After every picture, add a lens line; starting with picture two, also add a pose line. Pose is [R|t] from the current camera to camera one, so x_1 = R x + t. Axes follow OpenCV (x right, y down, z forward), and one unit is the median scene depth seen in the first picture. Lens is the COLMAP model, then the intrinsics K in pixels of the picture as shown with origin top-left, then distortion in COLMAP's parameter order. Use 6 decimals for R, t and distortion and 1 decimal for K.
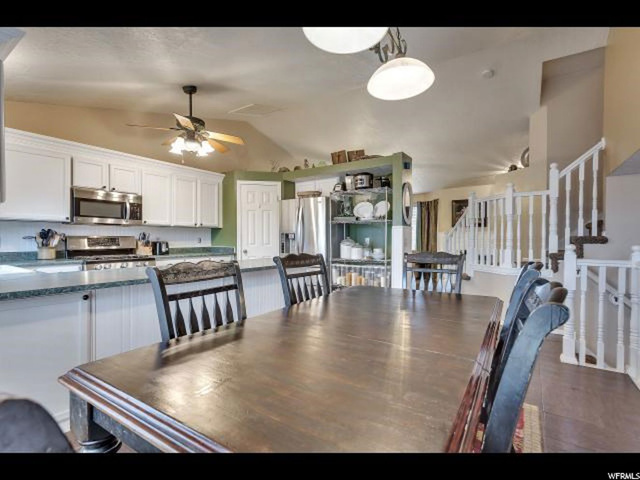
lens RADIAL K [[314.4, 0, 319.8], [0, 314.4, 240.3], [0, 0, 1]] dist [0.016379, -0.001693]
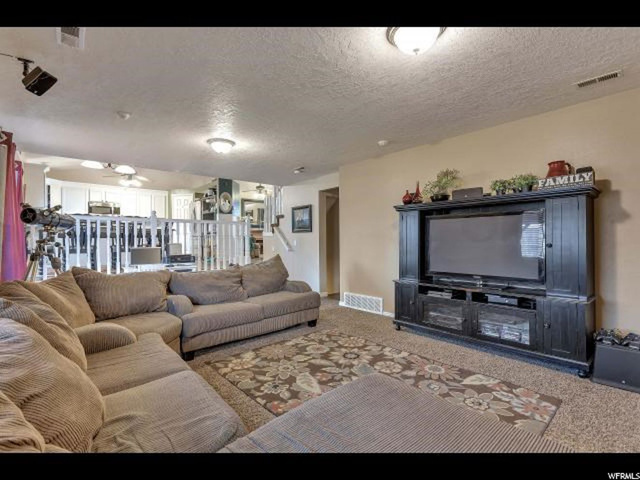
lens RADIAL K [[314.4, 0, 319.7], [0, 314.4, 241.3], [0, 0, 1]] dist [0.016379, -0.001693]
pose [[0.965526, -0.003718, -0.260280, 1.724933], [0.003192, 0.999992, -0.002445, 0.171618], [0.260287, 0.001530, 0.965530, -1.021966]]
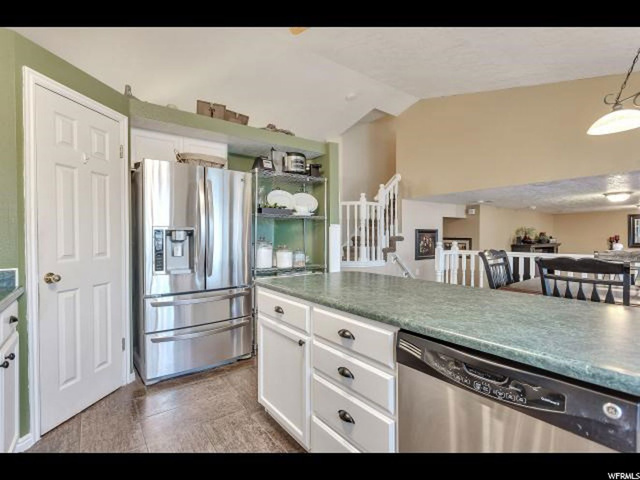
lens RADIAL K [[314.4, 0, 322.0], [0, 314.4, 237.5], [0, 0, 1]] dist [0.016379, -0.001693]
pose [[0.308170, -0.003999, 0.951323, -0.653859], [0.002377, 0.999991, 0.003433, -0.010184], [-0.951328, 0.001204, 0.308177, 0.790462]]
